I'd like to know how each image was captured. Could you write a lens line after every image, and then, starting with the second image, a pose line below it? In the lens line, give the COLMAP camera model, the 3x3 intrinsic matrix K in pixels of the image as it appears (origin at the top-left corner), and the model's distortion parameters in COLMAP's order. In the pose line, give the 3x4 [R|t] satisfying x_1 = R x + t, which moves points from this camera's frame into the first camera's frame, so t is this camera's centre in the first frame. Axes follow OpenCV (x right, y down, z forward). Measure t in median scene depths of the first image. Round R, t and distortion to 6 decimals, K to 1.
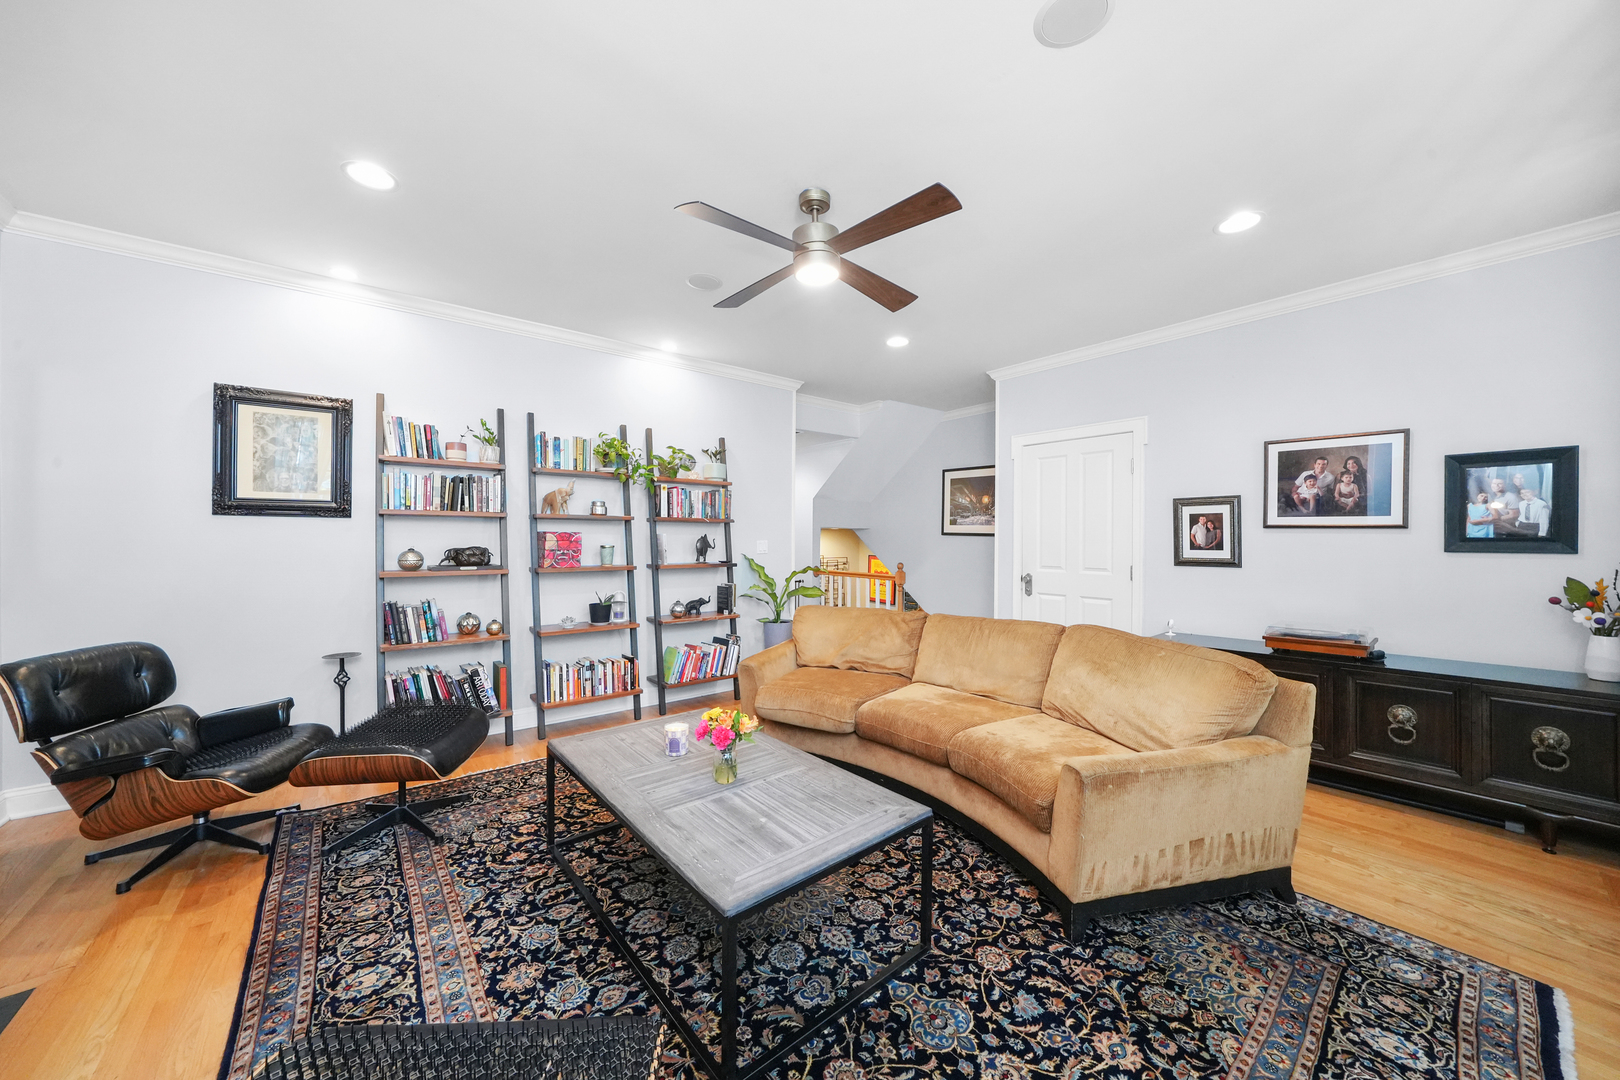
lens RADIAL K [[569.9, 0, 810.0], [0, 569.9, 535.3], [0, 0, 1]] dist [-0.021475, -0.000058]
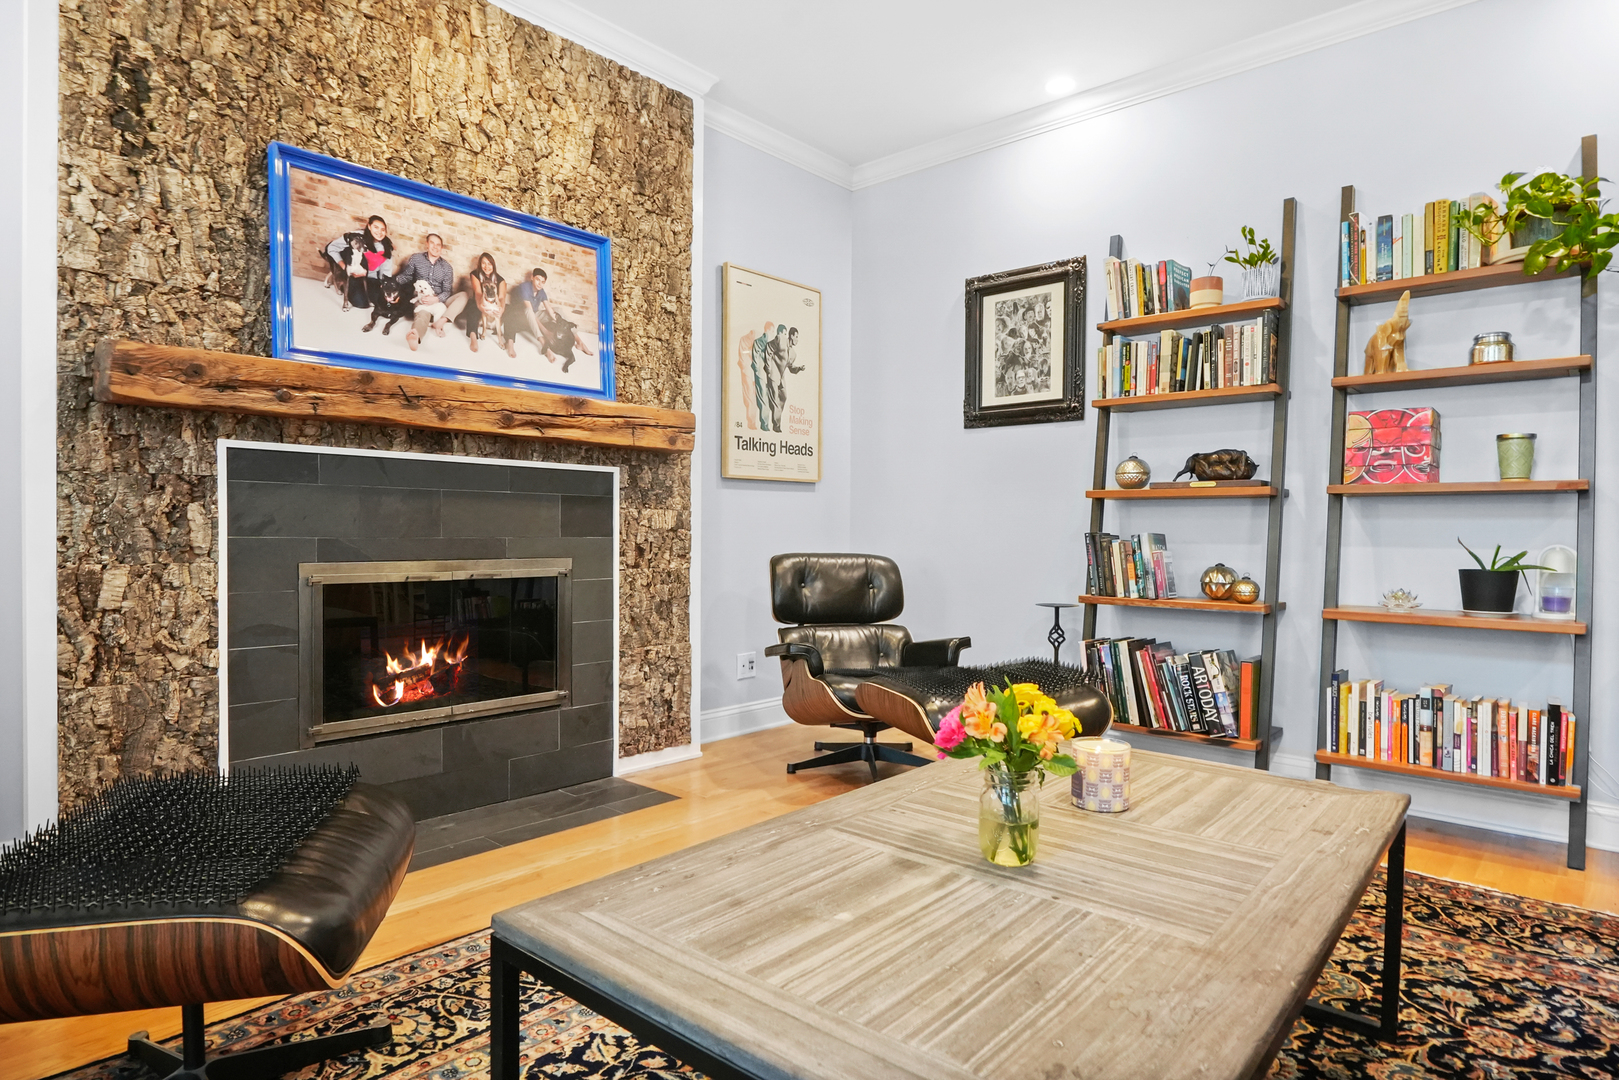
lens RADIAL K [[905.7, 0, 796.8], [0, 905.7, 545.8], [0, 0, 1]] dist [-0.015425, -0.002075]
pose [[0.148409, 0.006670, -0.988904, 0.270376], [-0.010949, 0.999927, 0.005102, 0.124874], [0.988866, 0.010070, 0.148471, 0.448855]]
